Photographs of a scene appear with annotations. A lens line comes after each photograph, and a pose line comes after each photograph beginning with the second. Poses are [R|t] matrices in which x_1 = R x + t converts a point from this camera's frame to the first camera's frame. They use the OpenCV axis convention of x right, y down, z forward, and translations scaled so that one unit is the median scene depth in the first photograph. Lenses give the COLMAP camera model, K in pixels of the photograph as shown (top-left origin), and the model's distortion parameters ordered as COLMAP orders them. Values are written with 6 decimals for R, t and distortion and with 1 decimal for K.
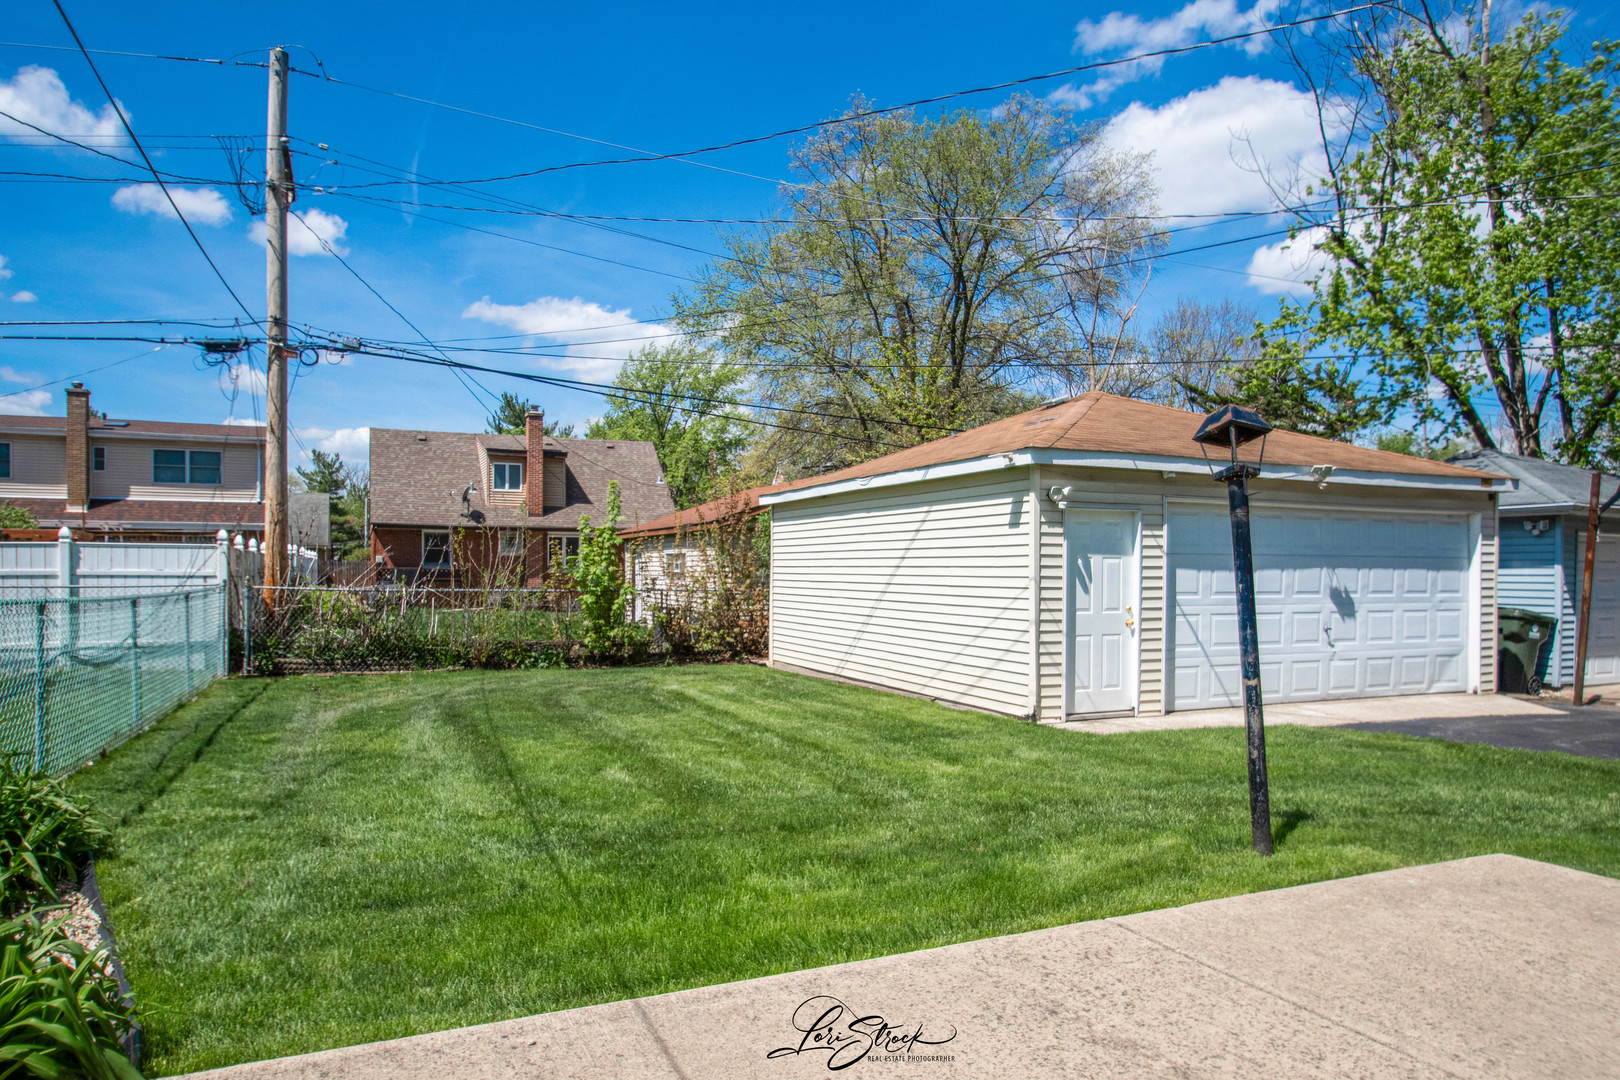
lens RADIAL K [[1054.0, 0, 803.8], [0, 1054.0, 583.8], [0, 0, 1]] dist [-0.036504, 0.004285]
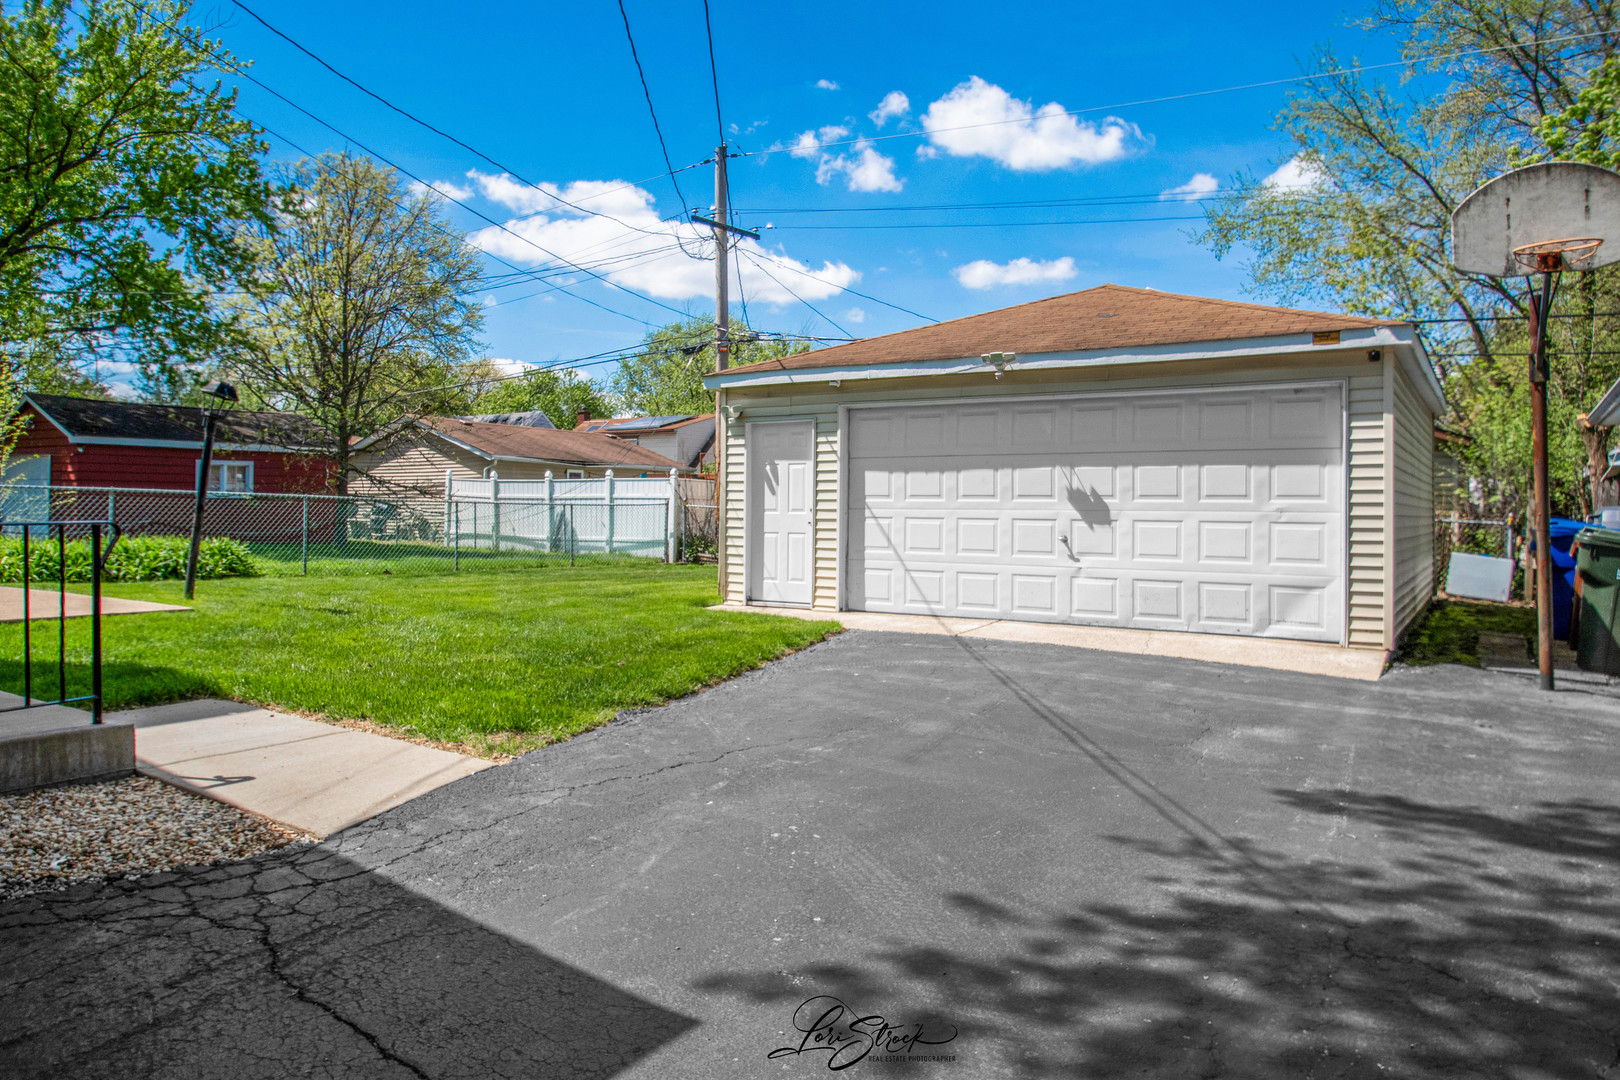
lens RADIAL K [[1054.0, 0, 785.5], [0, 1054.0, 510.4], [0, 0, 1]] dist [-0.036504, 0.004285]
pose [[0.552657, 0.000067, -0.833409, 1.110010], [-0.018770, 0.999747, -0.012367, 0.035249], [0.833197, 0.022477, 0.552519, 0.344886]]
